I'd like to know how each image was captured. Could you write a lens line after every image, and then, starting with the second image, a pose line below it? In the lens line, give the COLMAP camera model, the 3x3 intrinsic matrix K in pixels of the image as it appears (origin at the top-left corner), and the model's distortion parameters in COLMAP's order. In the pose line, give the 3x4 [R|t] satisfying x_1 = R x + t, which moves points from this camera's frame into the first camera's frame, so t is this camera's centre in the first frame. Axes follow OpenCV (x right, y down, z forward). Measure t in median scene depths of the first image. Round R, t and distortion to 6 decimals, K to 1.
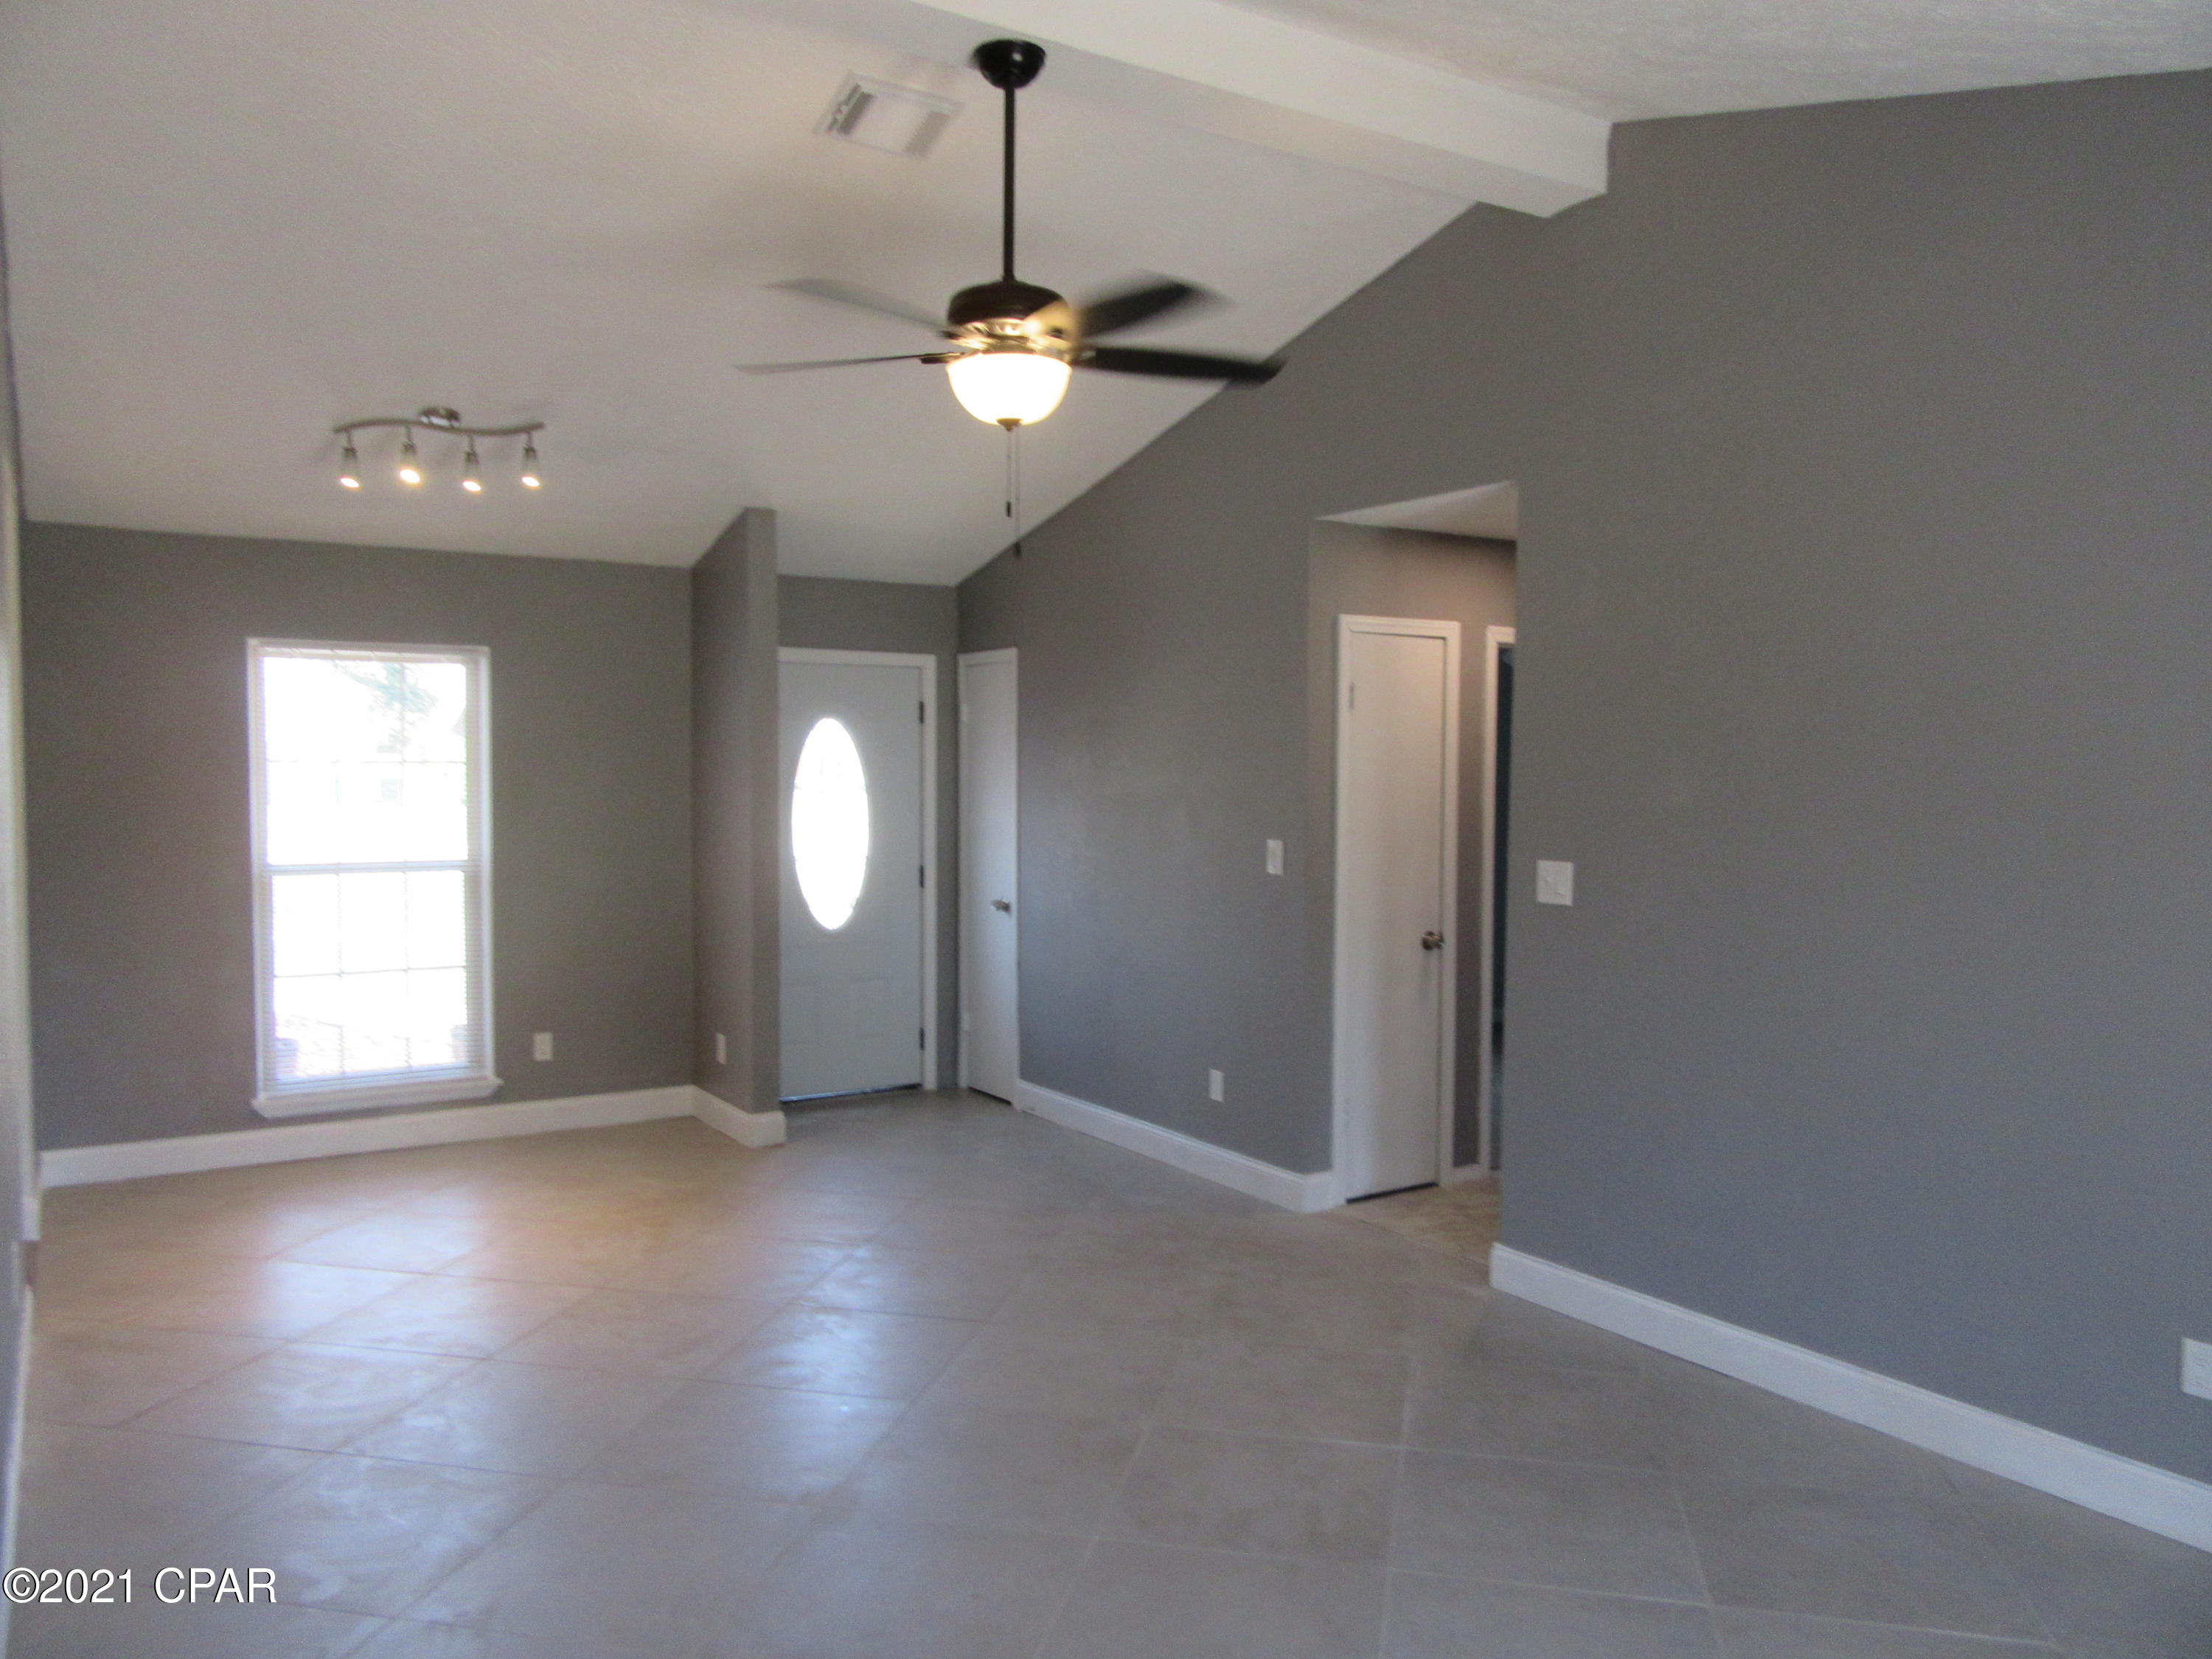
lens RADIAL K [[1661.5, 0, 1113.8], [0, 1661.5, 832.3], [0, 0, 1]] dist [0.006399, 0.000780]
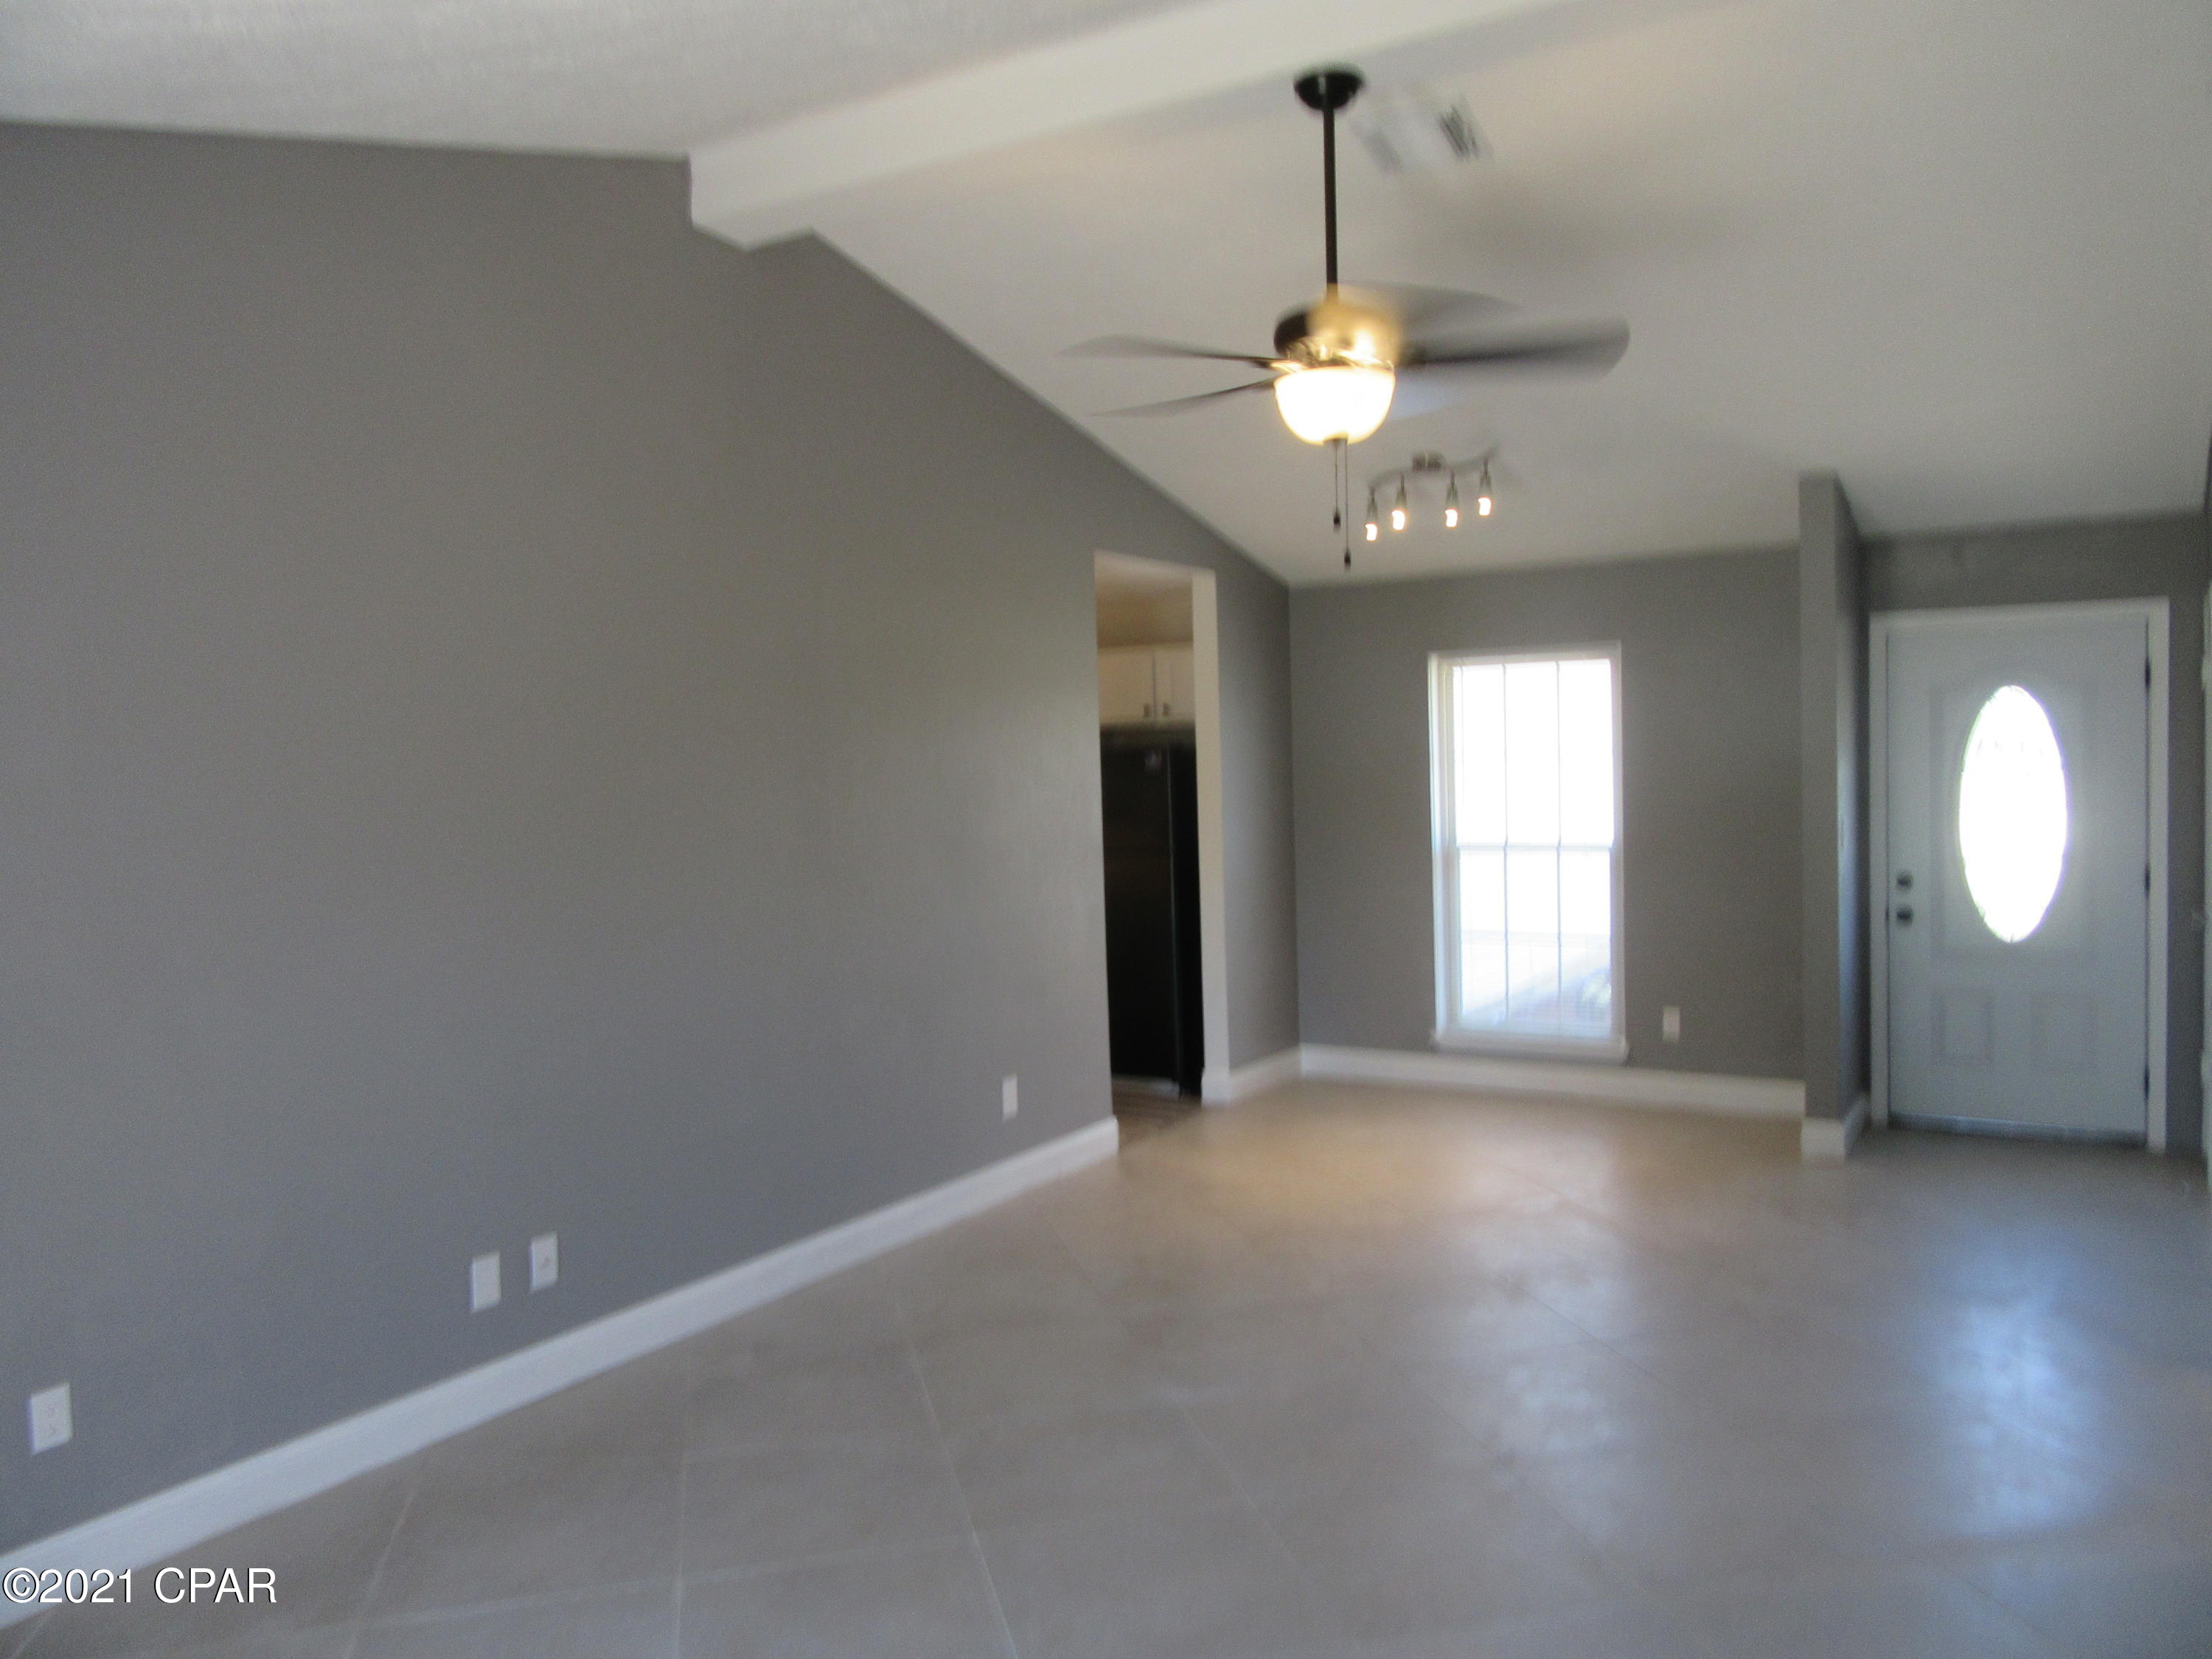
lens RADIAL K [[1661.5, 0, 1113.8], [0, 1661.5, 832.3], [0, 0, 1]] dist [0.006399, 0.000780]
pose [[0.445484, 0.026502, -0.894898, 0.444398], [-0.006343, 0.999630, 0.026447, -0.016875], [0.895267, -0.006105, 0.445487, 0.230872]]
